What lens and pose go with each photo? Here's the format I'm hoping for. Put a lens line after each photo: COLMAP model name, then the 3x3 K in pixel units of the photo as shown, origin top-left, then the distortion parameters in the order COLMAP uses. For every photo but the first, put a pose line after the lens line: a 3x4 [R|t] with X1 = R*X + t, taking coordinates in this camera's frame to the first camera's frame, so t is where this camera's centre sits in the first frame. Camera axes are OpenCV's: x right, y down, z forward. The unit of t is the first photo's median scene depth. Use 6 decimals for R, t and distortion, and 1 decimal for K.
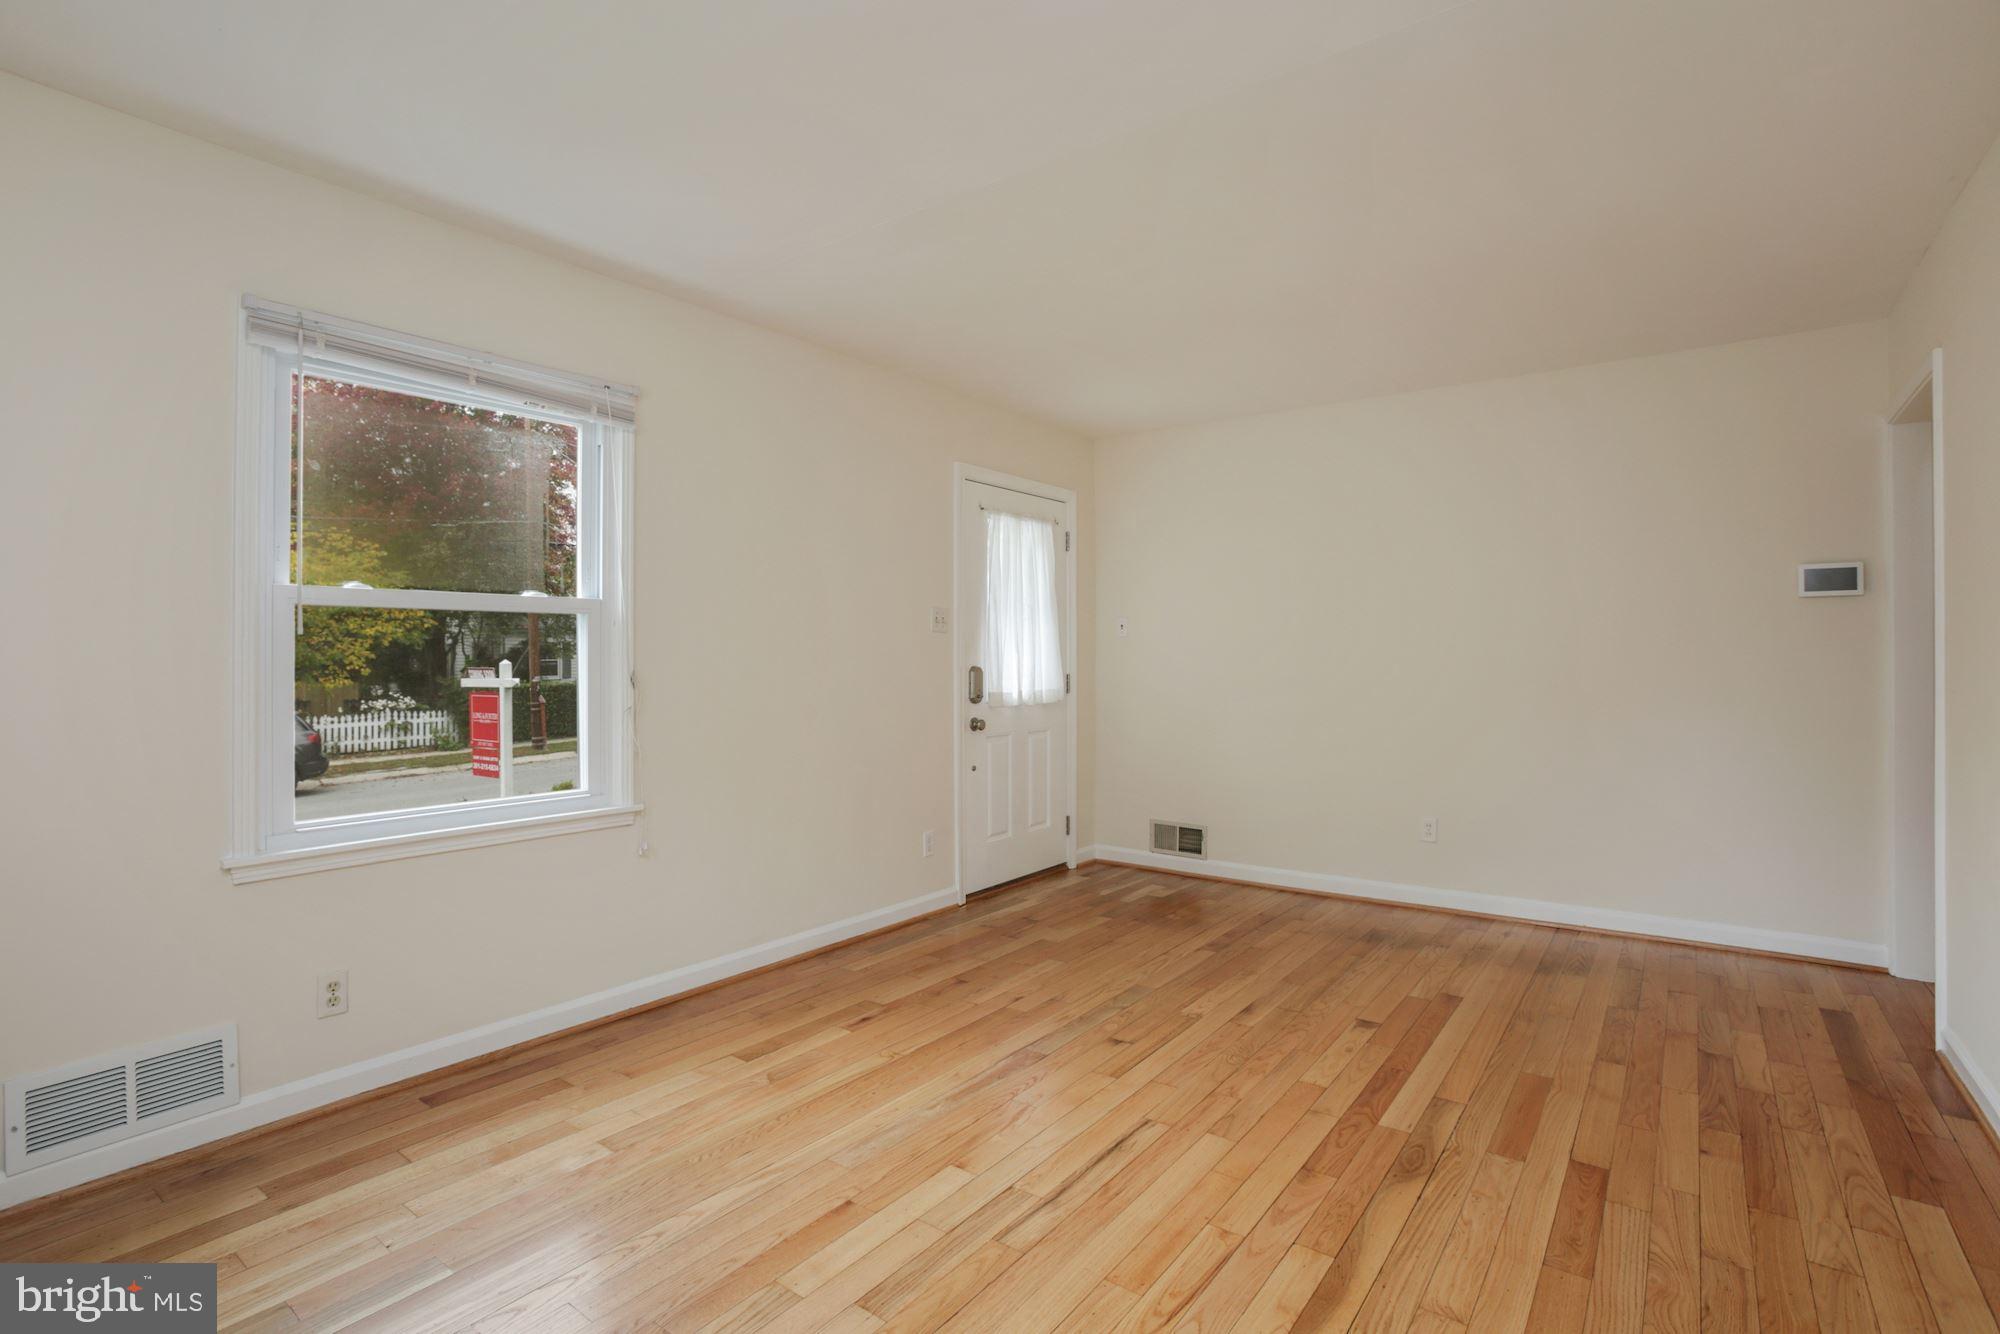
lens RADIAL K [[958.1, 0, 1000.0], [0, 958.1, 667.0], [0, 0, 1]] dist [-0.058549, 0.001433]
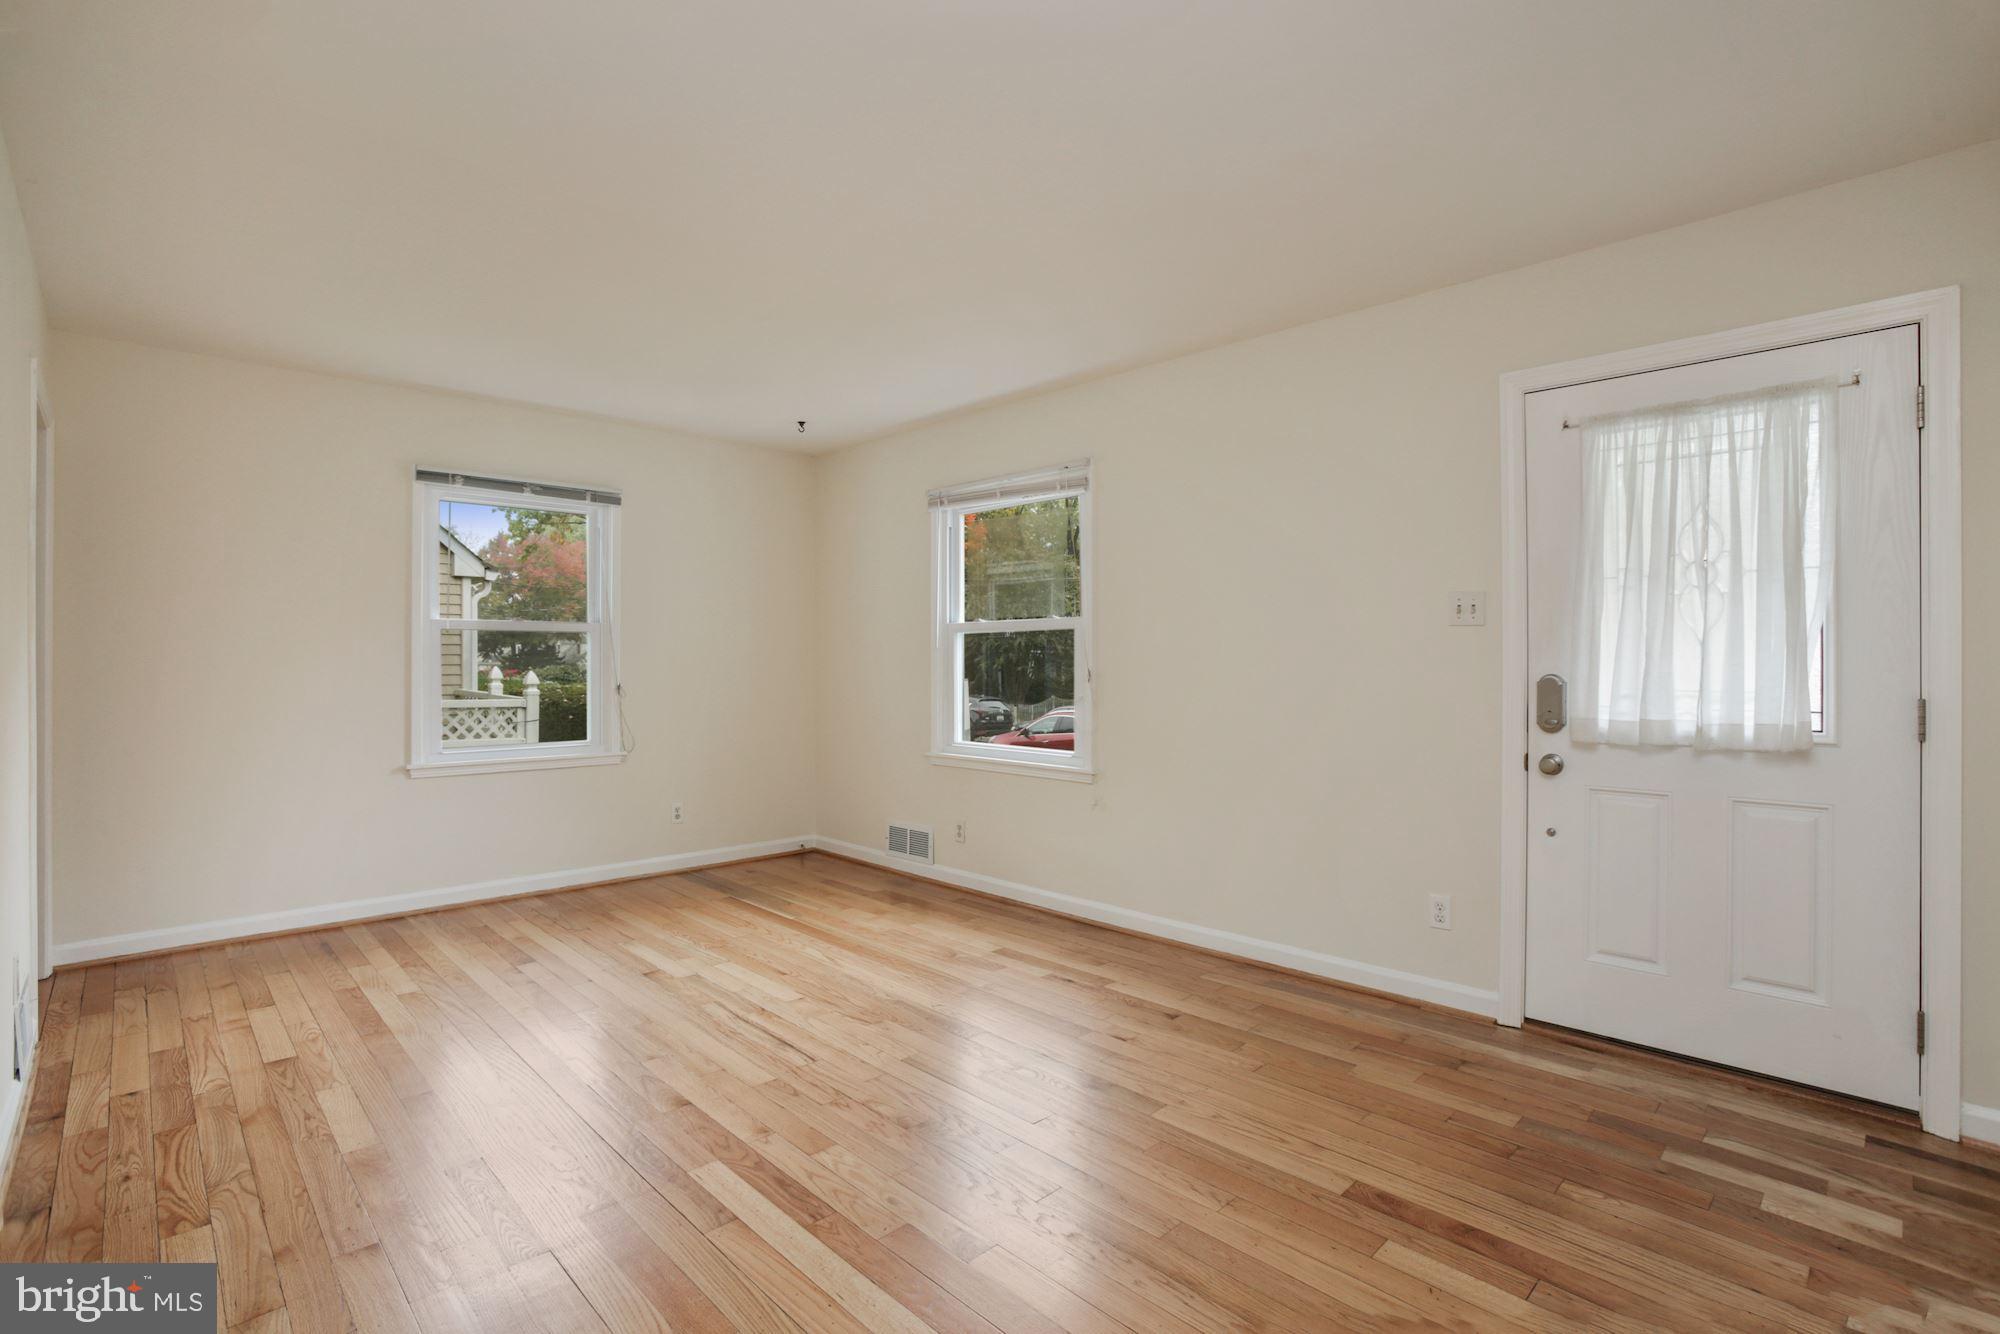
lens RADIAL K [[958.1, 0, 1000.0], [0, 958.1, 667.0], [0, 0, 1]] dist [-0.058549, 0.001433]
pose [[-0.167823, 0.010899, -0.985757, 0.938802], [-0.008577, 0.999885, 0.012516, -0.015973], [0.985780, 0.010555, -0.167710, 1.050599]]
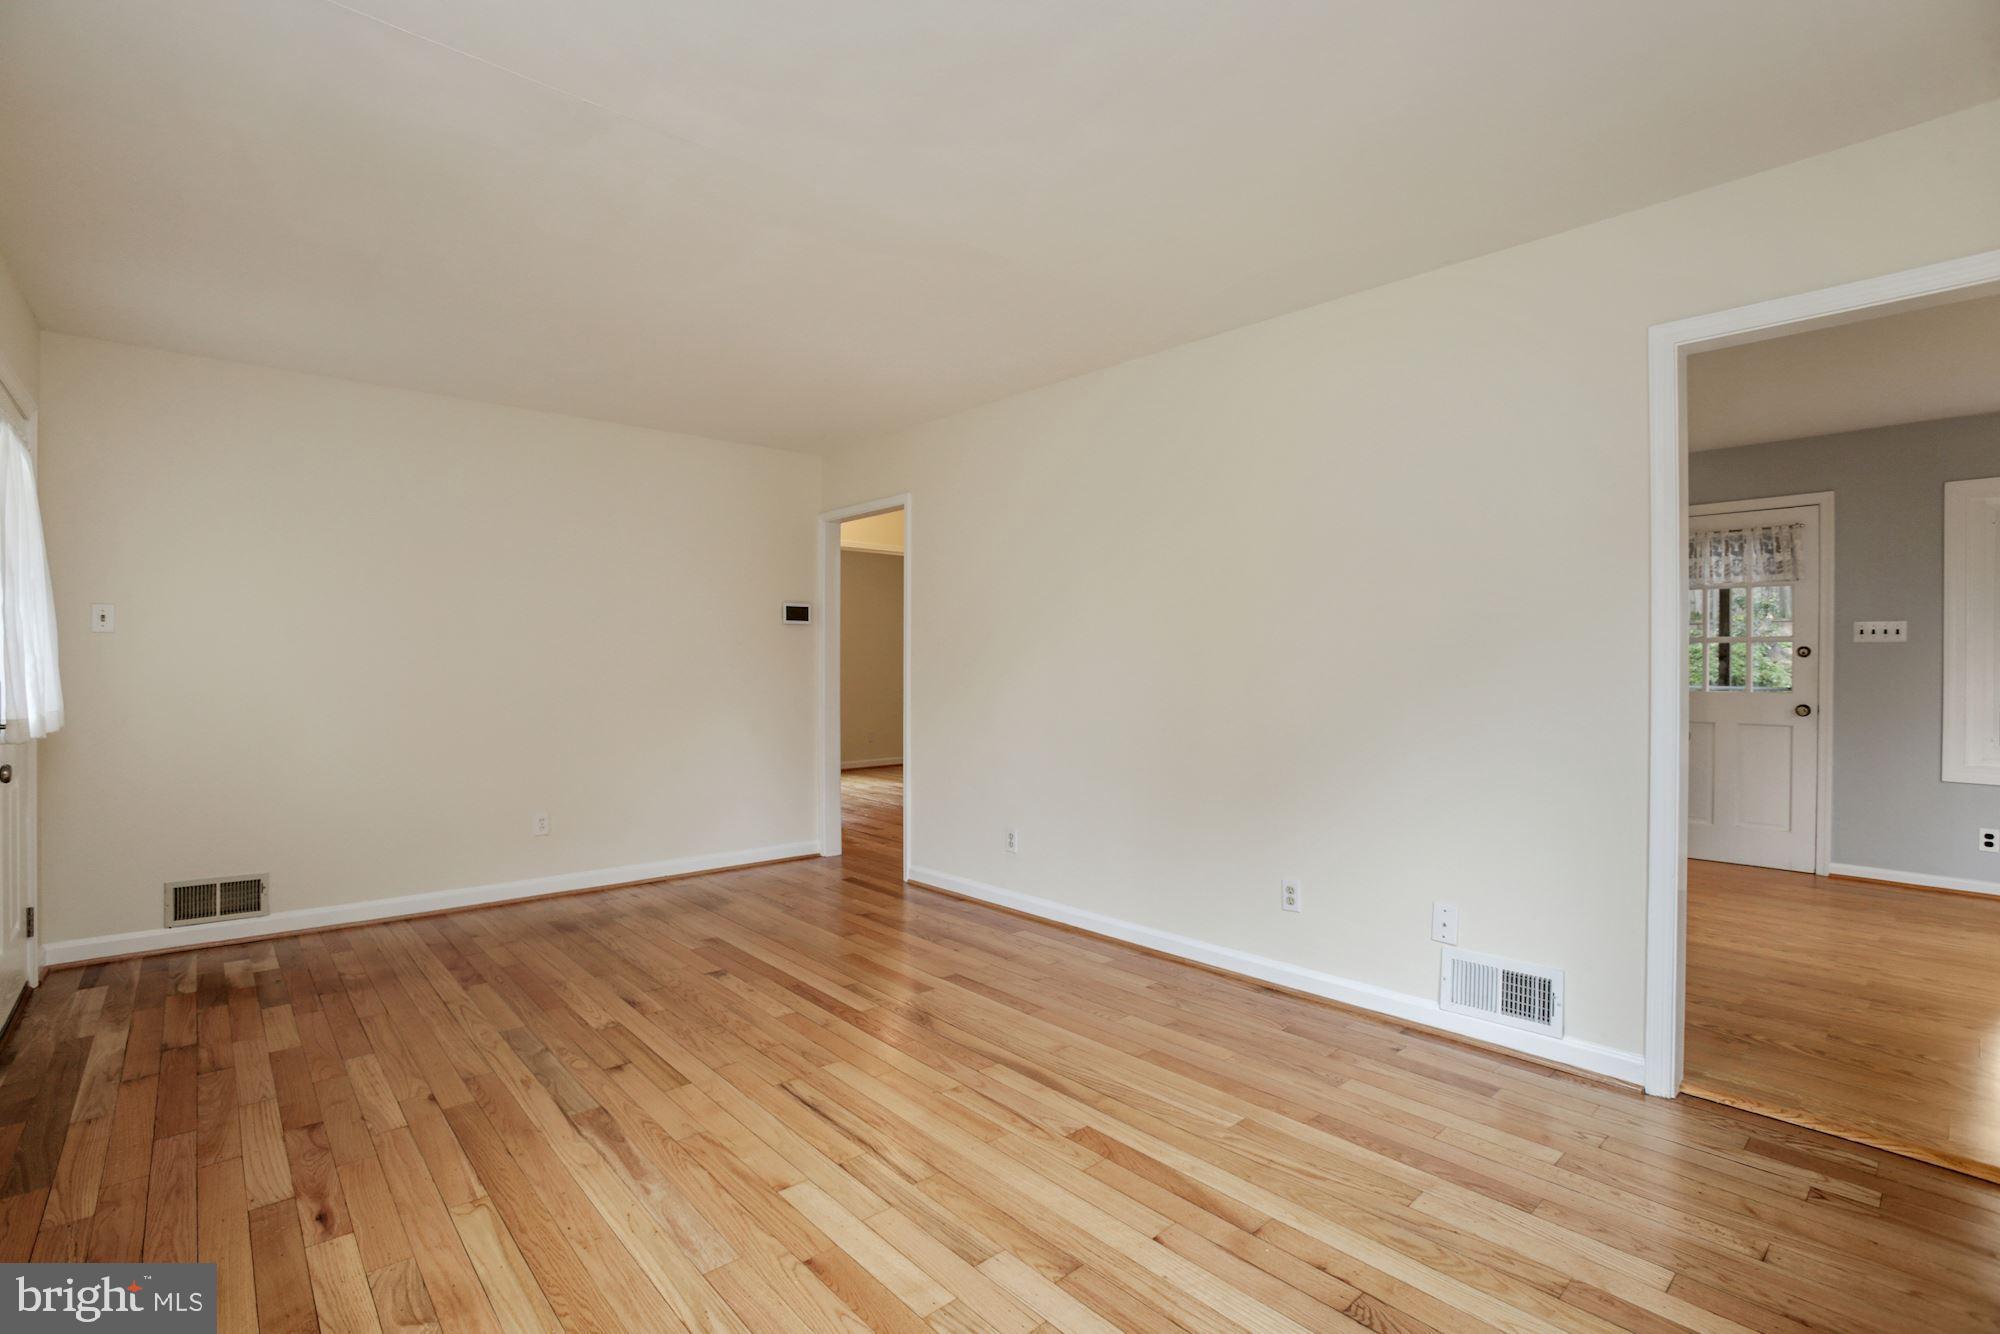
lens RADIAL K [[892.6, 0, 1000.0], [0, 892.6, 667.0], [0, 0, 1]] dist [-0.037913, 0.000710]
pose [[0.191958, 0.001783, 0.981402, -0.600763], [0.003061, 0.999992, -0.002416, -0.003986], [-0.981398, 0.003468, 0.191951, 0.406128]]
